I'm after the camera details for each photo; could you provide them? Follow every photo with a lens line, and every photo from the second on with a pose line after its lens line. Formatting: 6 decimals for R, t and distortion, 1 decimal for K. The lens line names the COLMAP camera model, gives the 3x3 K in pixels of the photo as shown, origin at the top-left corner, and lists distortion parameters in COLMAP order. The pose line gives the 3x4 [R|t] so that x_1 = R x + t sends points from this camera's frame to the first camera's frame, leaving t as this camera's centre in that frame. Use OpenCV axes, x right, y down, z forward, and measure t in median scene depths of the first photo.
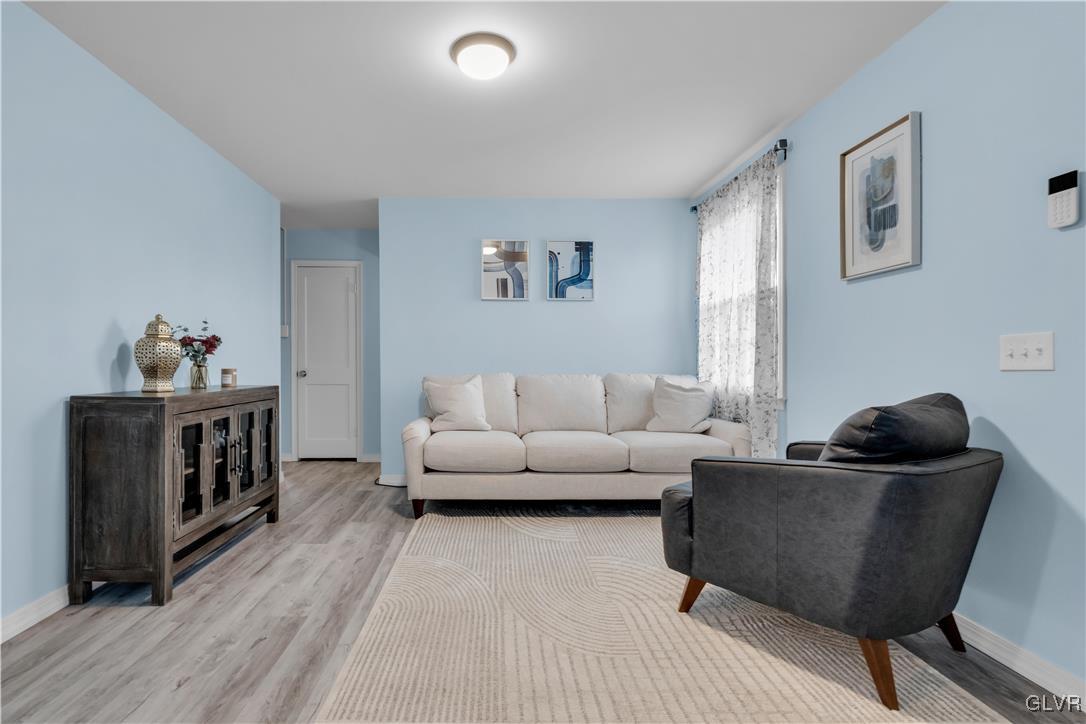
lens RADIAL K [[498.5, 0, 542.7], [0, 498.5, 368.3], [0, 0, 1]] dist [-0.002437, 0.000074]
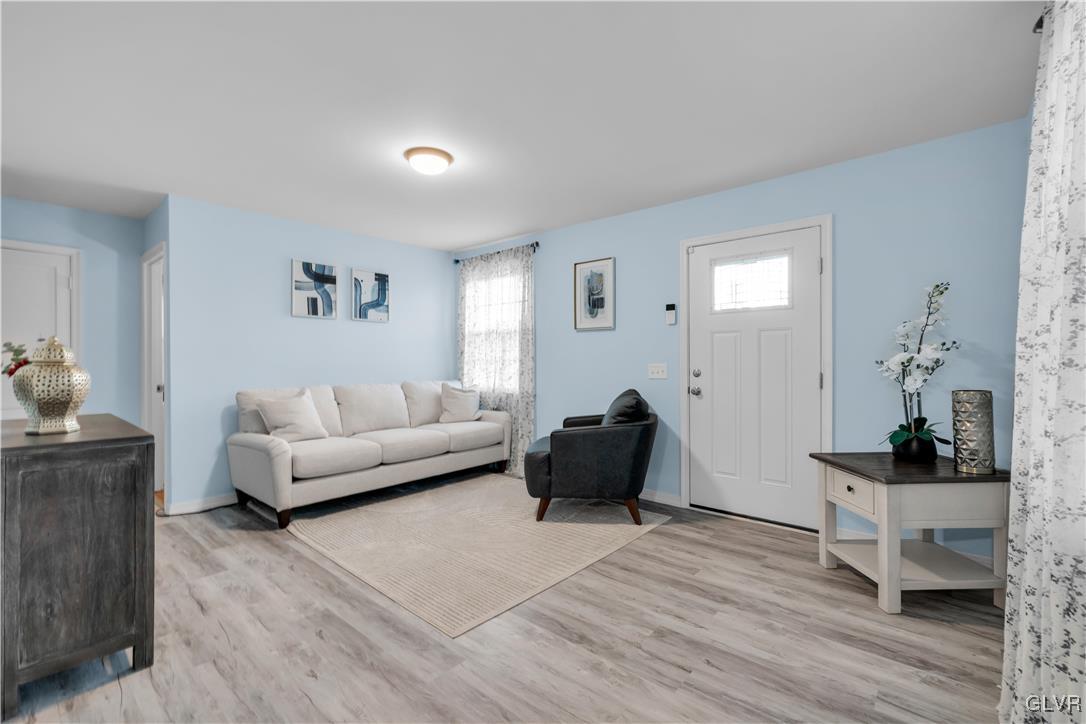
lens RADIAL K [[467.8, 0, 543.0], [0, 467.8, 362.0], [0, 0, 1]] dist [0.000064, -0.000174]
pose [[0.663666, -0.006586, 0.748000, -0.763386], [0.004785, 0.999978, 0.004559, -0.062002], [-0.748014, 0.000553, 0.663683, -0.079039]]
